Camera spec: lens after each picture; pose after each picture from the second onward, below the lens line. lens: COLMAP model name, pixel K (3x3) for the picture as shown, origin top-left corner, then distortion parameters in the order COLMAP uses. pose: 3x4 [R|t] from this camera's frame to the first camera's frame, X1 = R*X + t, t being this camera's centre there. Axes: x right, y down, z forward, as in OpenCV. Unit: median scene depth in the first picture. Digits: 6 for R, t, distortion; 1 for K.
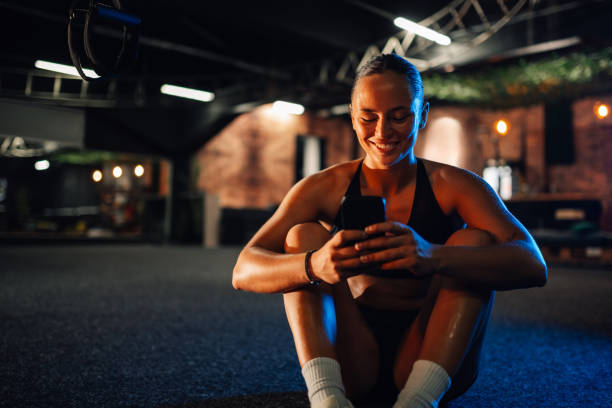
lens RADIAL K [[619.1, 0, 310.1], [0, 619.1, 201.1], [0, 0, 1]] dist [-0.028332, 0.000000]
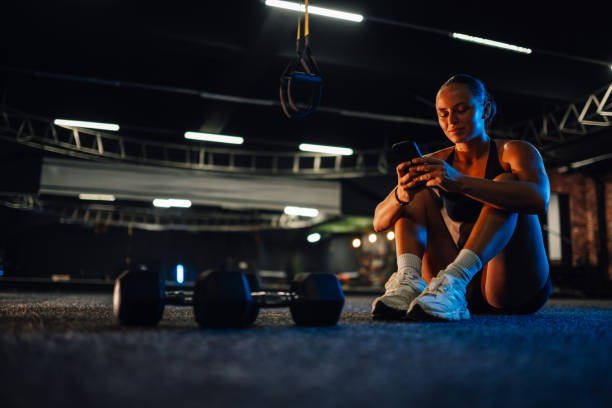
lens RADIAL K [[584.3, 0, 301.2], [0, 584.3, 211.5], [0, 0, 1]] dist [-0.033167, 0.000000]
pose [[0.904865, -0.061617, -0.421216, 0.049148], [0.017772, 0.994074, -0.107239, 0.035210], [0.425328, 0.089551, 0.900598, -0.060663]]
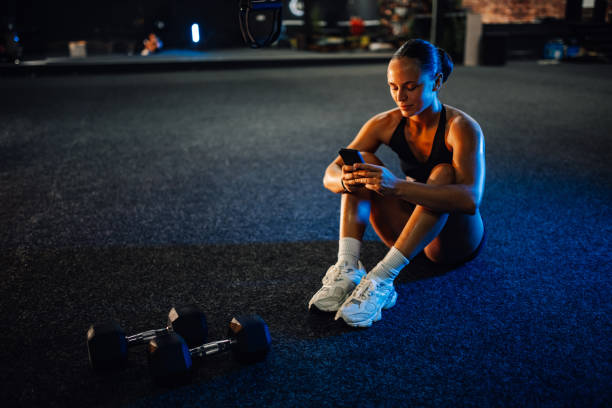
lens RADIAL K [[584.3, 0, 302.9], [0, 584.3, 205.7], [0, 0, 1]] dist [-0.033167, 0.000000]
pose [[0.886990, 0.108506, -0.448861, 0.077195], [0.048273, 0.944891, 0.323807, -0.046423], [0.459259, -0.308881, 0.832870, -0.054476]]
